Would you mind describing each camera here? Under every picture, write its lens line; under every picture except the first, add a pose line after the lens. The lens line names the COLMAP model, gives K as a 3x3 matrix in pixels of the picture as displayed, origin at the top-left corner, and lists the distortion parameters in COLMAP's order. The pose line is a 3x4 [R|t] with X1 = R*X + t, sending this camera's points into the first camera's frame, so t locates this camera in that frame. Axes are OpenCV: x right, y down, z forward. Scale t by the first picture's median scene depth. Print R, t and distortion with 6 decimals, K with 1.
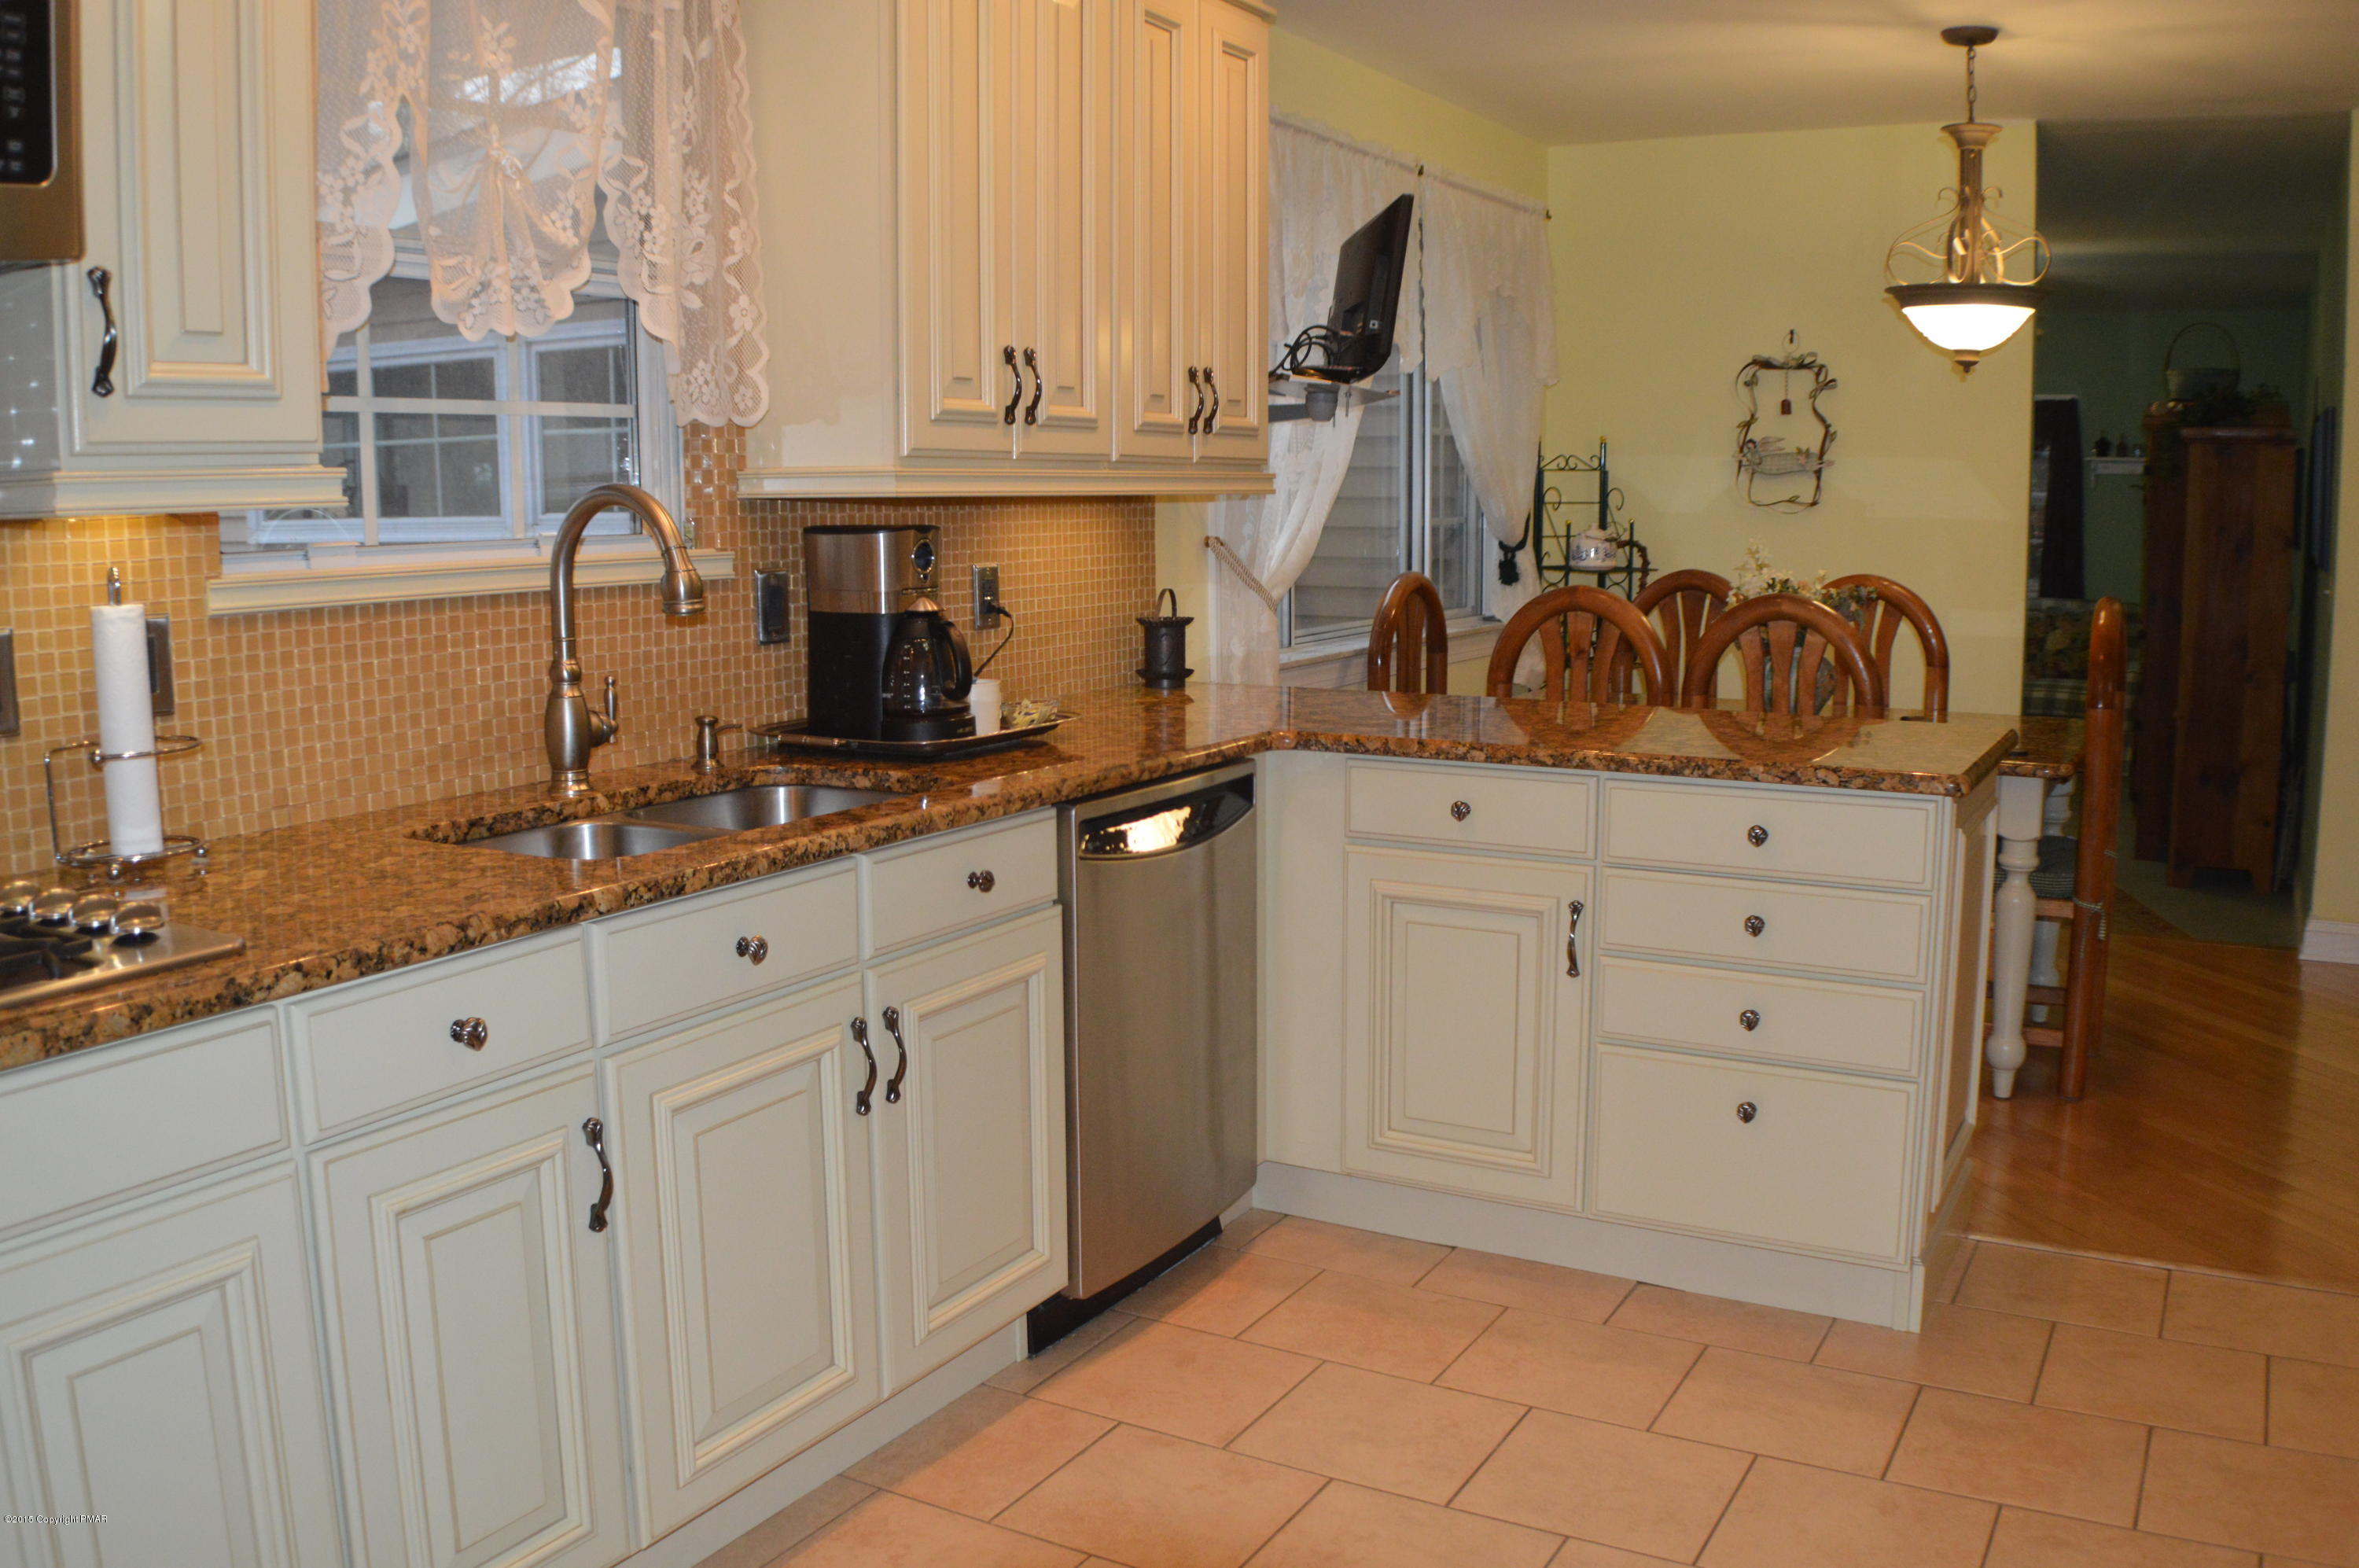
lens RADIAL K [[1946.5, 0, 1179.5], [0, 1946.5, 784.0], [0, 0, 1]] dist [-0.156749, 0.020474]
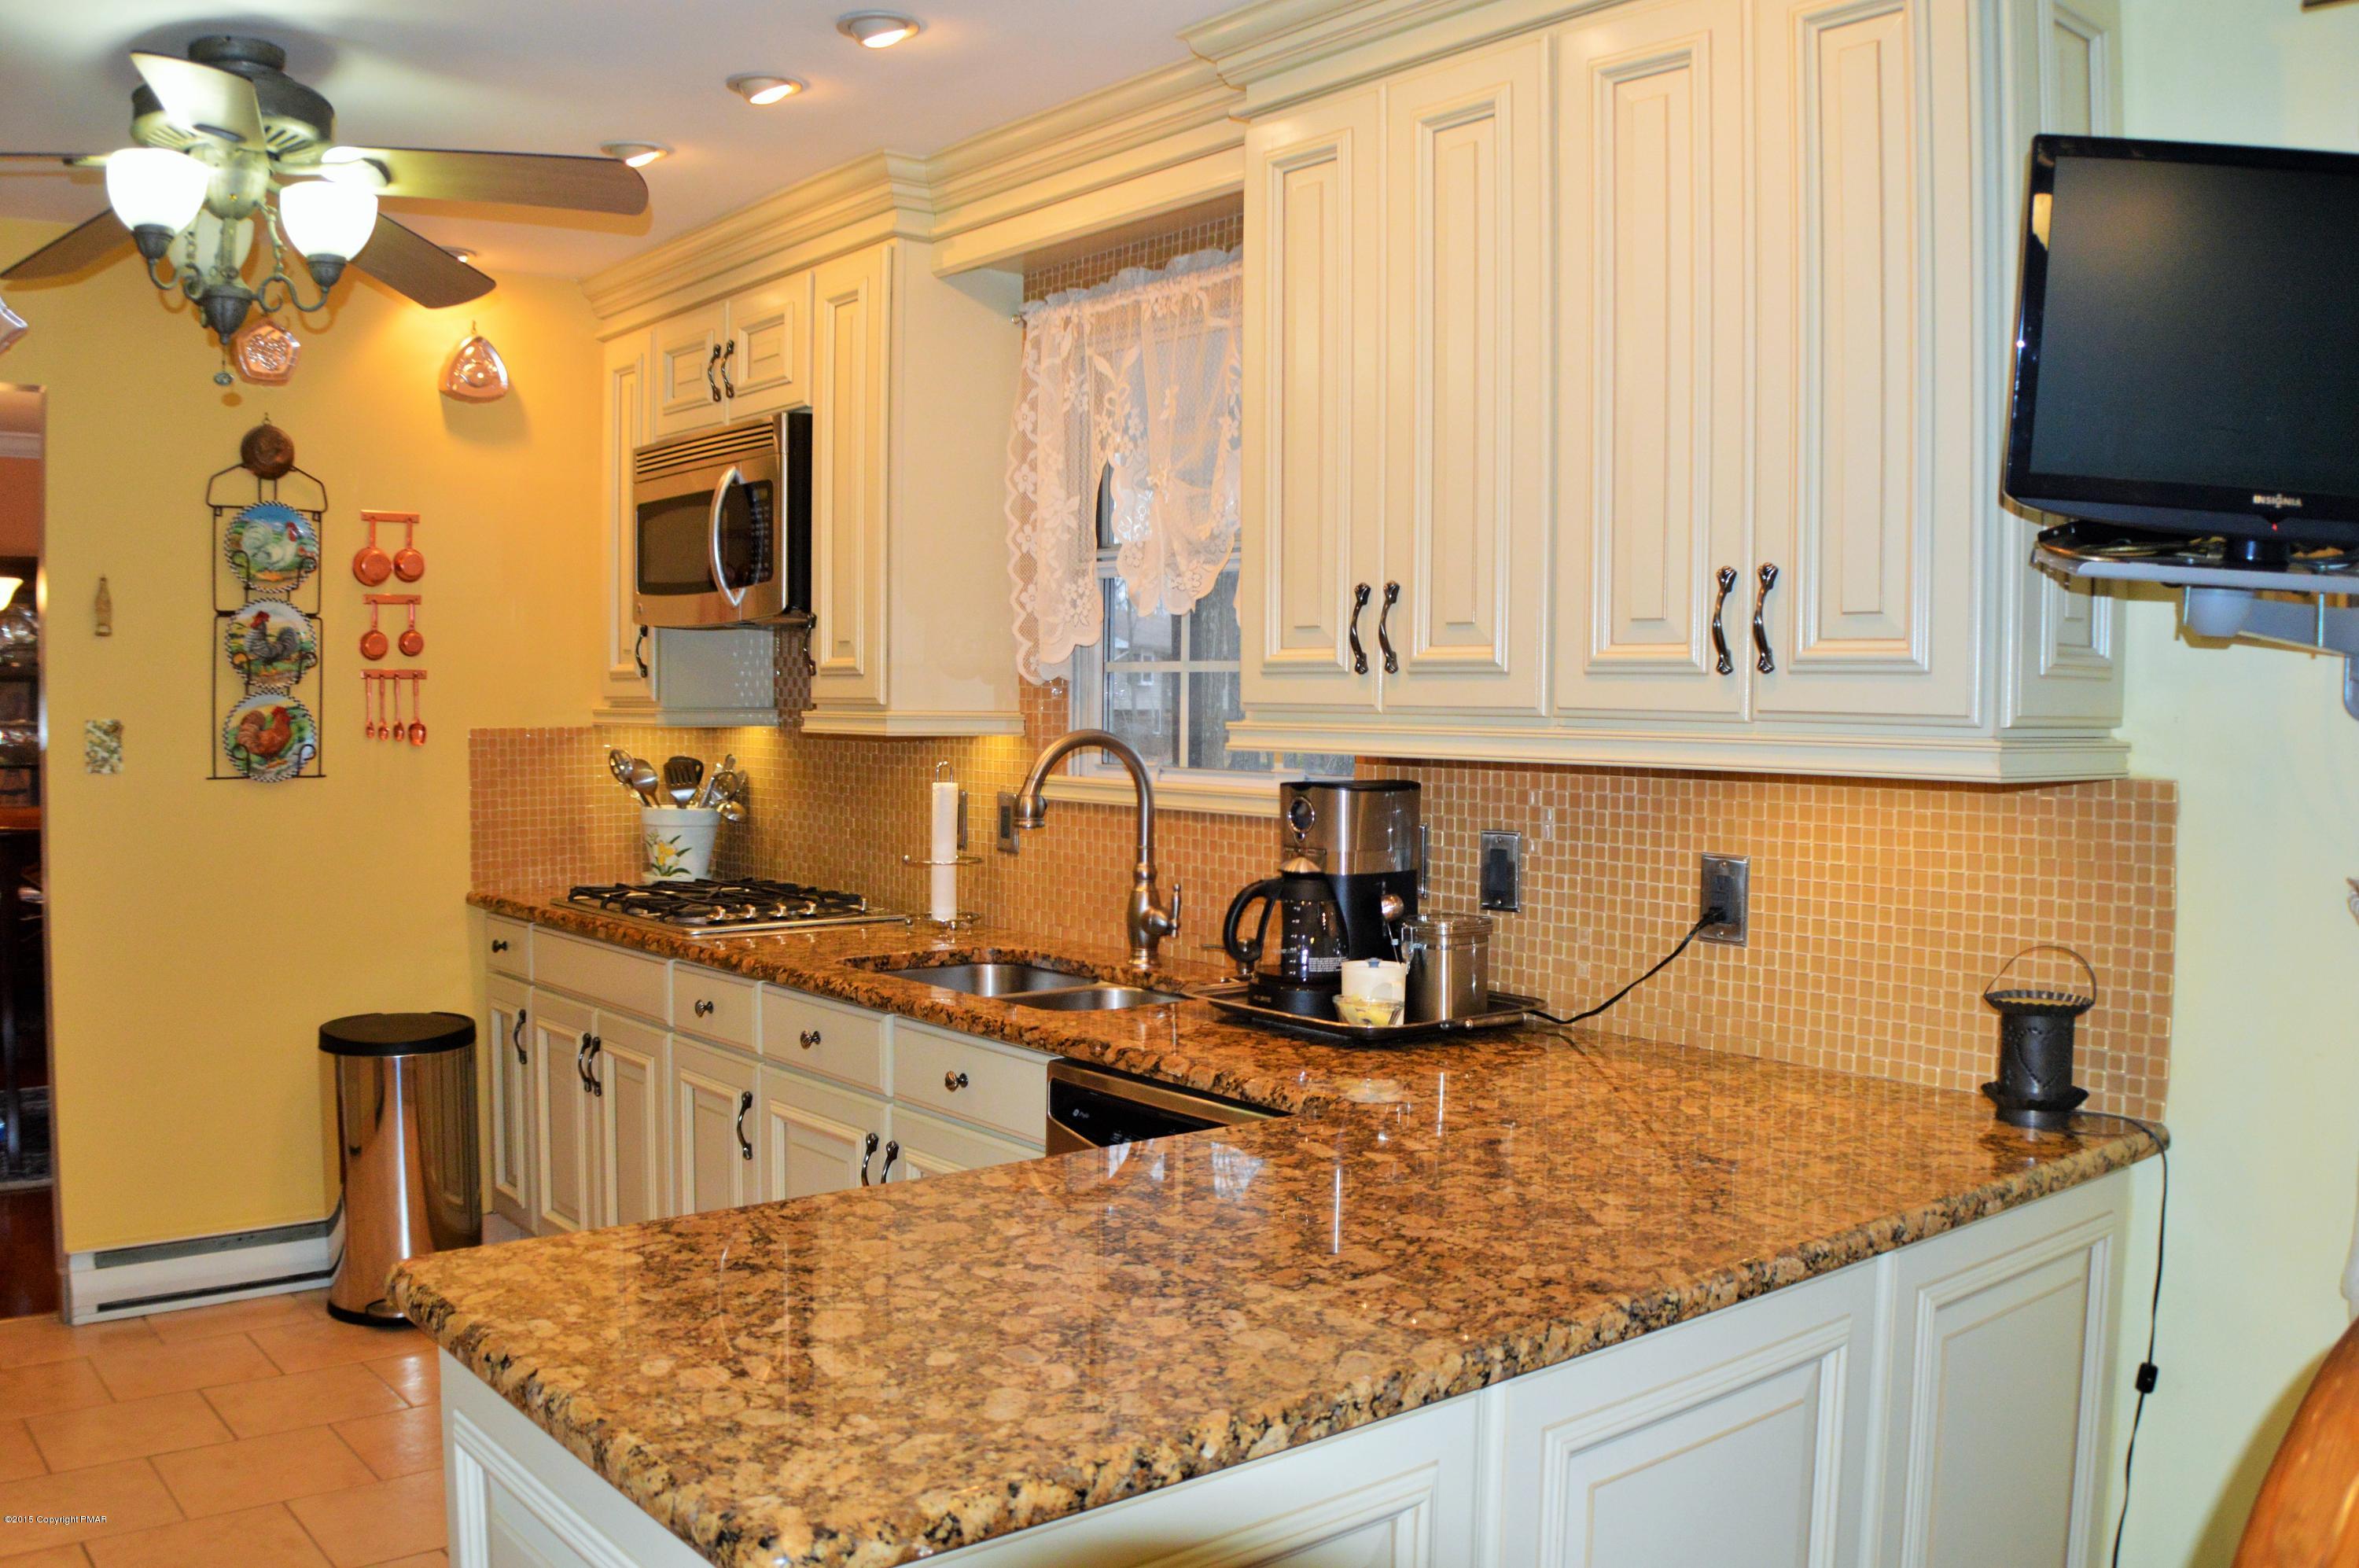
lens RADIAL K [[1946.5, 0, 1179.5], [0, 1946.5, 784.0], [0, 0, 1]] dist [-0.156749, 0.020474]
pose [[-0.357204, 0.040484, -0.933149, 0.562880], [-0.152280, 0.983169, 0.100946, -0.158244], [0.921529, 0.178158, -0.345027, 0.917114]]
